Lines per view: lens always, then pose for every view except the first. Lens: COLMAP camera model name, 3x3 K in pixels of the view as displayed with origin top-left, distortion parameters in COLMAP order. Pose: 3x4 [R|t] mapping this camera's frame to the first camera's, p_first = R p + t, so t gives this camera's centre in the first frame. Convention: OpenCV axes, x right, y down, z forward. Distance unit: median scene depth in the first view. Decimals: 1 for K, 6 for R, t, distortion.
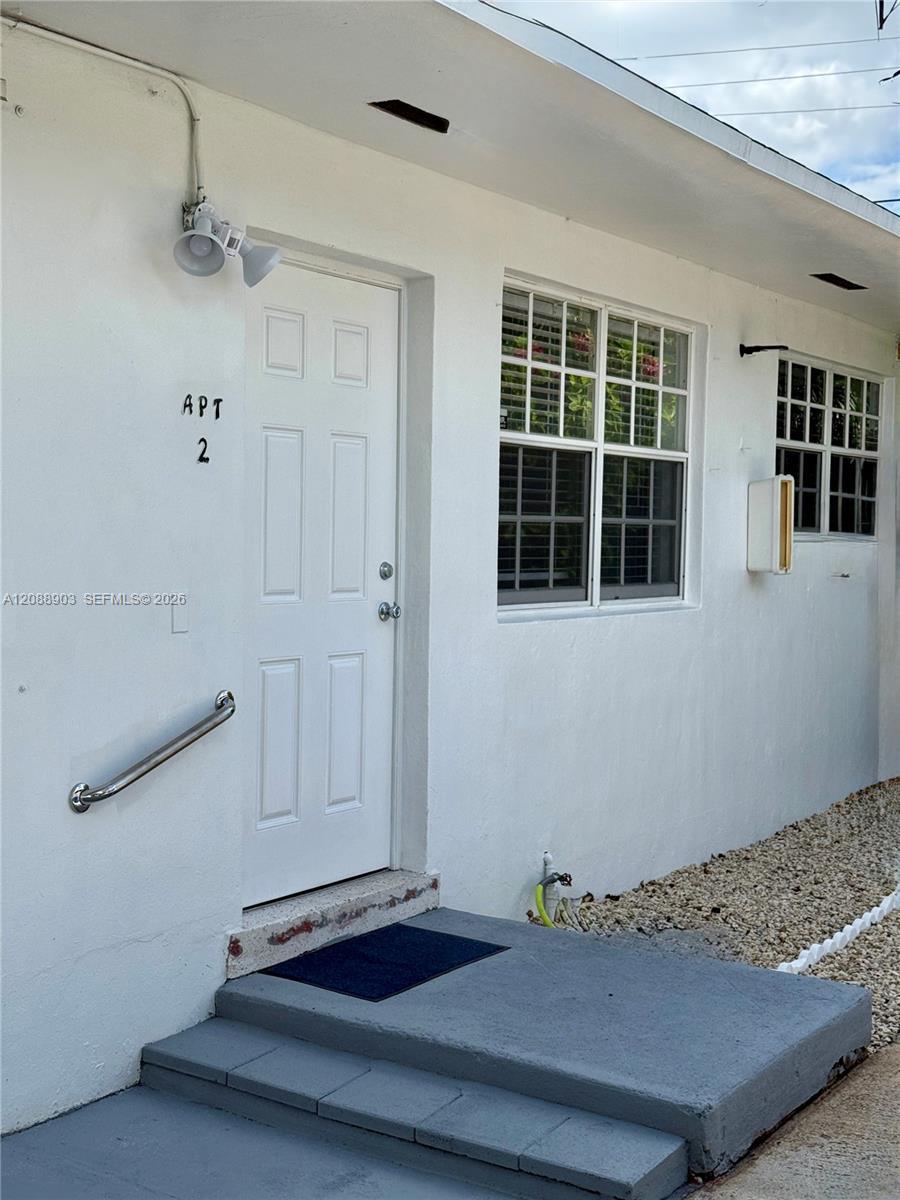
lens RADIAL K [[1680.4, 0, 449.8], [0, 1680.4, 600.6], [0, 0, 1]] dist [-0.005855, 0.000000]
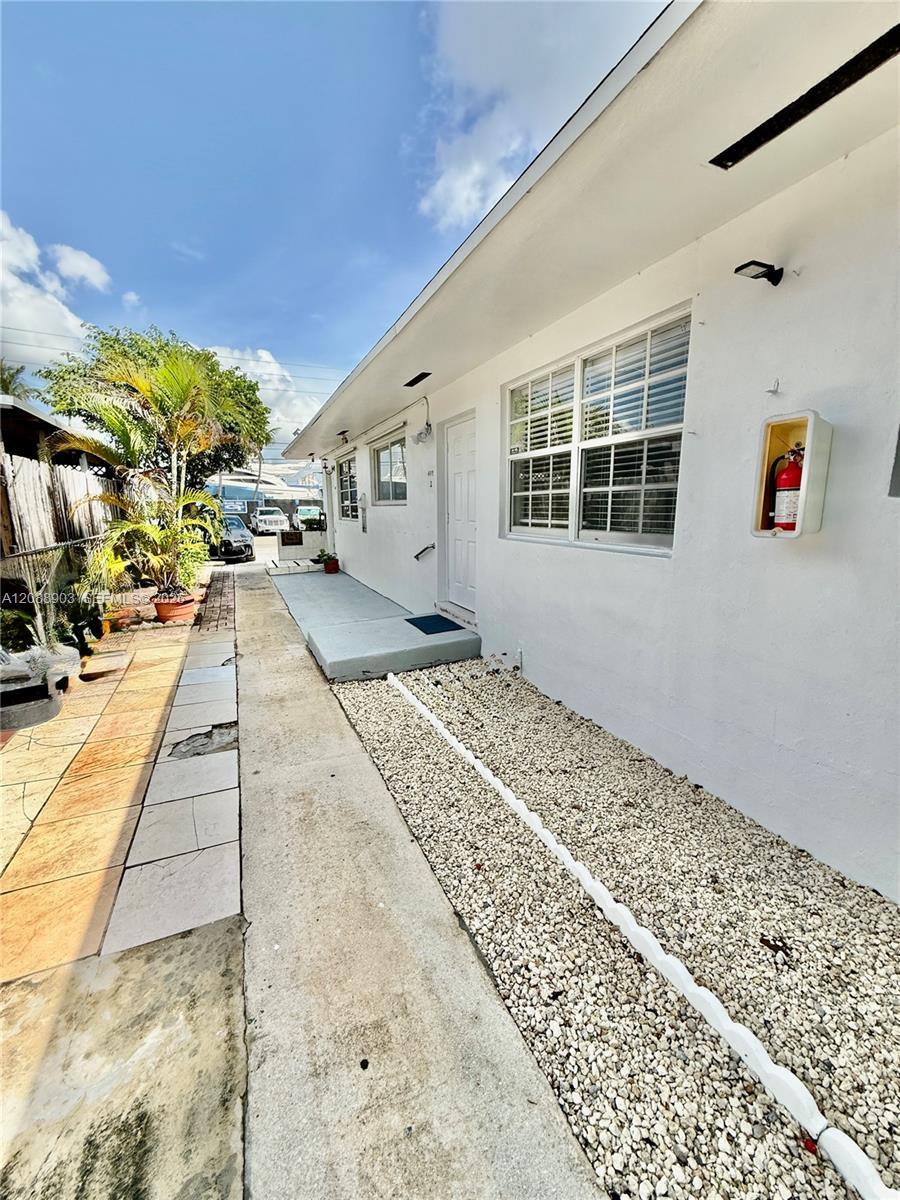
lens RADIAL K [[483.7, 0, 449.7], [0, 483.7, 599.3], [0, 0, 1]] dist [-0.000020, -0.000013]
pose [[-0.562479, 0.159373, -0.811306, 0.587507], [-0.015545, 0.979035, 0.203099, -0.038272], [0.826666, 0.126851, -0.548209, 1.200337]]
